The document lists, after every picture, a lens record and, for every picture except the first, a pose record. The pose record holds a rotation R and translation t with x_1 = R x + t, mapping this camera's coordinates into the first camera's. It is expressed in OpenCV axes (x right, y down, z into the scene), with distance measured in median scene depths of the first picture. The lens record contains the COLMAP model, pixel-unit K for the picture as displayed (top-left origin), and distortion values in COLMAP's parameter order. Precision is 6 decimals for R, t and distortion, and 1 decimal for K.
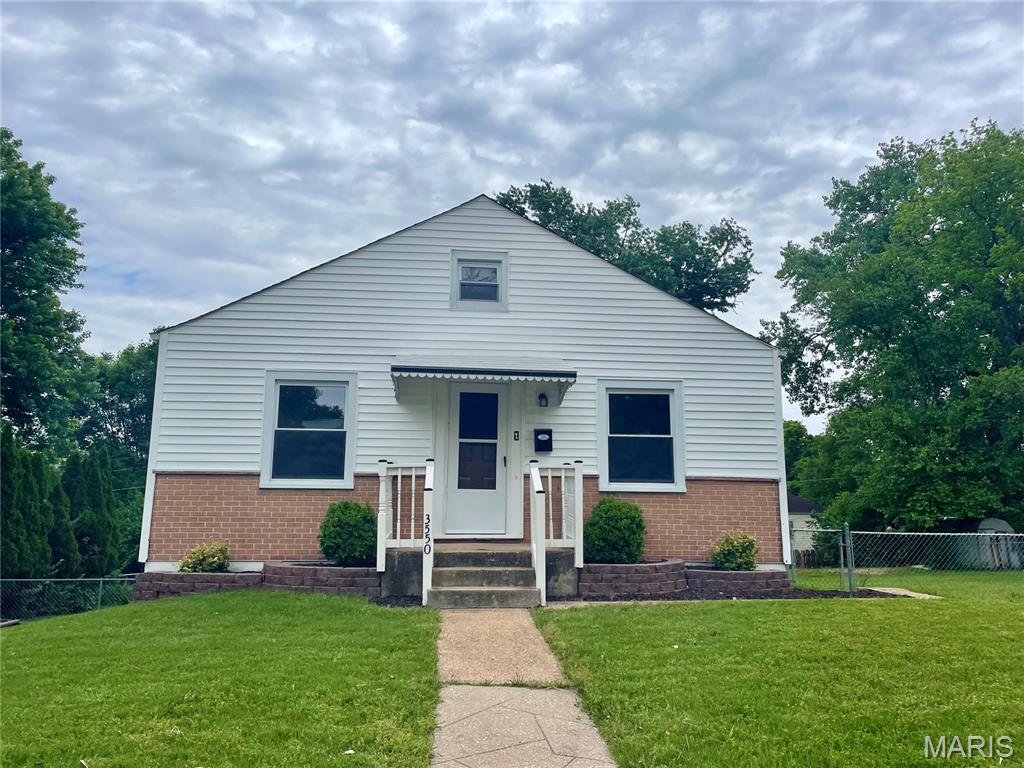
lens RADIAL K [[754.6, 0, 512.0], [0, 754.6, 384.0], [0, 0, 1]] dist [0.087935, -0.114351]
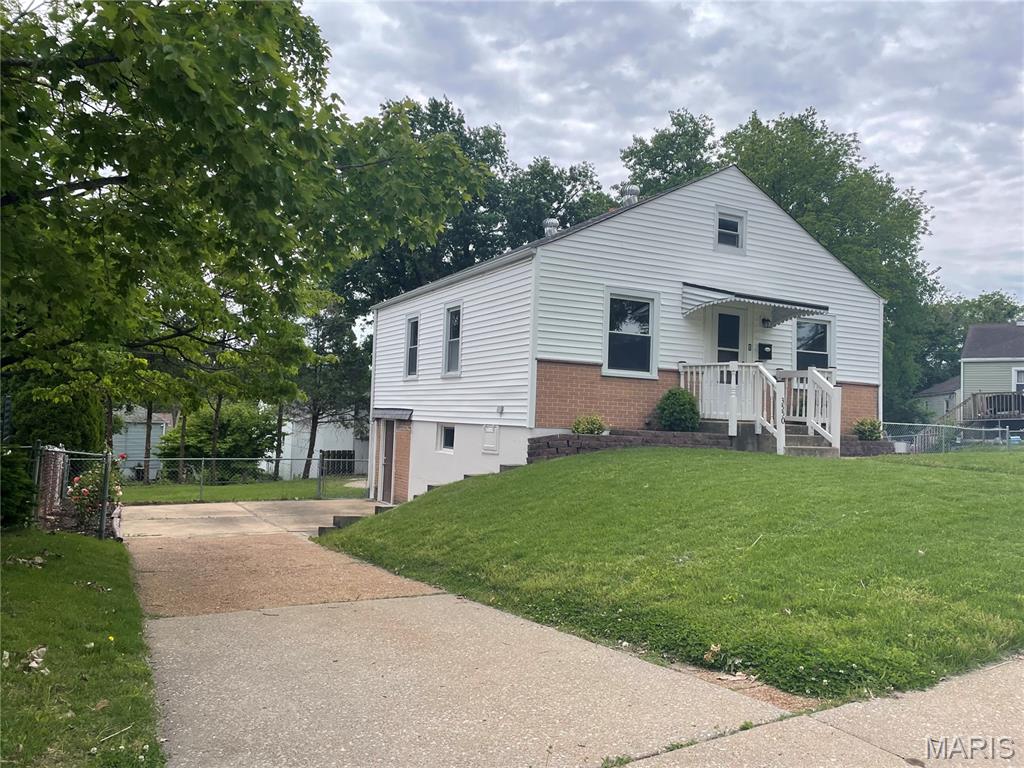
lens RADIAL K [[754.6, 0, 512.0], [0, 754.6, 384.0], [0, 0, 1]] dist [0.087935, -0.114351]
pose [[0.919066, 0.038845, 0.392184, -0.945632], [-0.083477, 0.991739, 0.097395, 0.035557], [-0.385160, -0.122251, 0.914716, -0.127735]]
